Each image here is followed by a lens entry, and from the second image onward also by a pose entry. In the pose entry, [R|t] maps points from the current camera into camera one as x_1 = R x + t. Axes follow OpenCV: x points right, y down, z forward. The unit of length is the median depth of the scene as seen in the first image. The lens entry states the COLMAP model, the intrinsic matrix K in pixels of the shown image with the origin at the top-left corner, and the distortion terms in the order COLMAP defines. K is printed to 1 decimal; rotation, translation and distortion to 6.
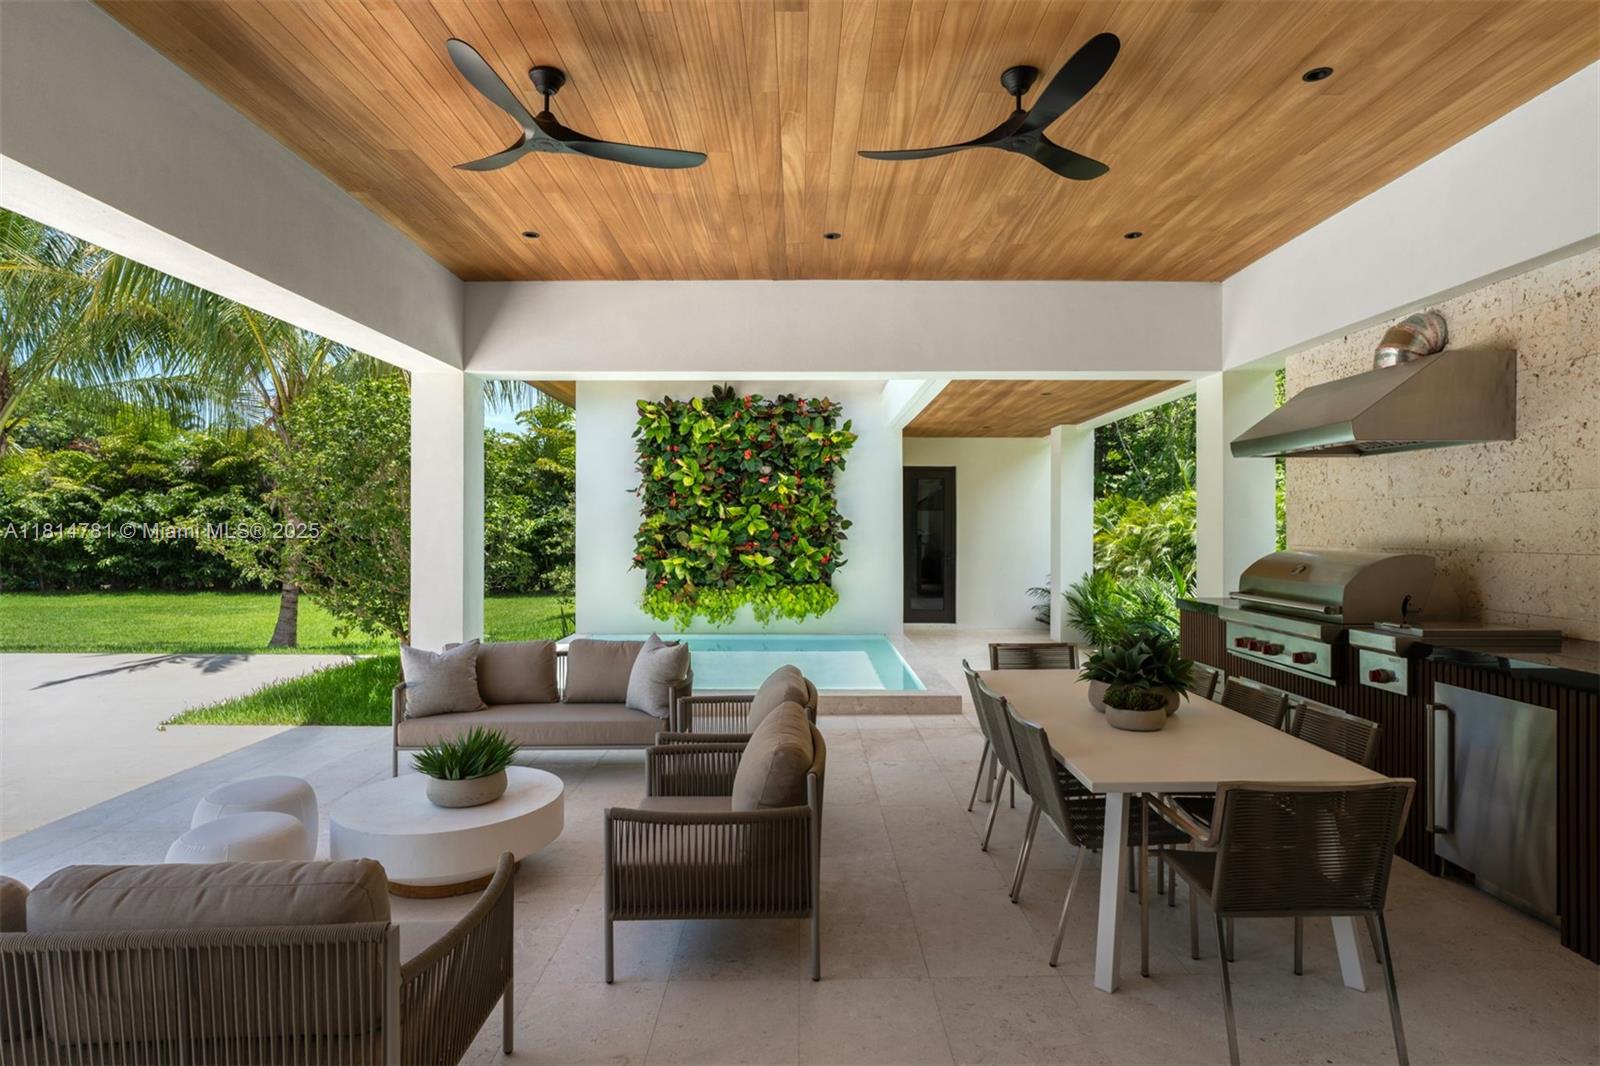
lens RADIAL K [[859.2, 0, 803.9], [0, 859.2, 534.5], [0, 0, 1]] dist [-0.002588, -0.000330]
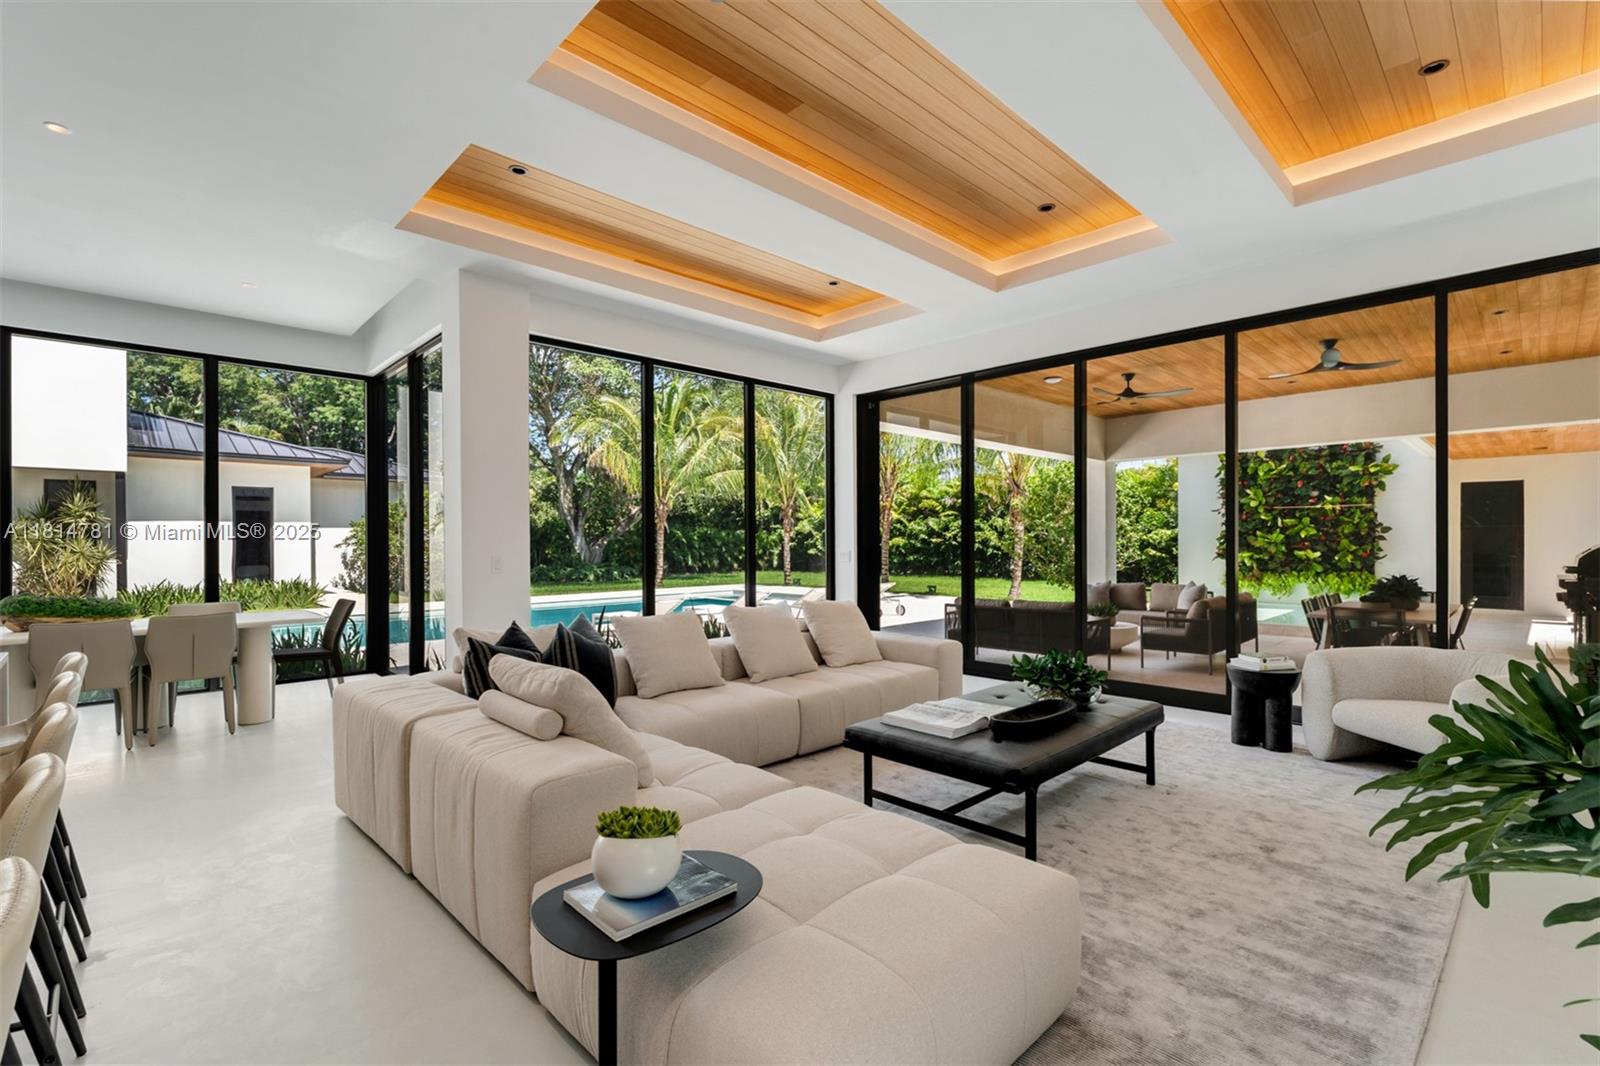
lens RADIAL K [[703.5, 0, 800.8], [0, 703.5, 540.9], [0, 0, 1]] dist [0.000676, -0.000080]
pose [[0.692746, -0.004774, -0.721166, 0.215703], [0.002176, 0.999987, -0.004529, 0.010093], [0.721178, 0.001568, 0.692748, -0.478774]]
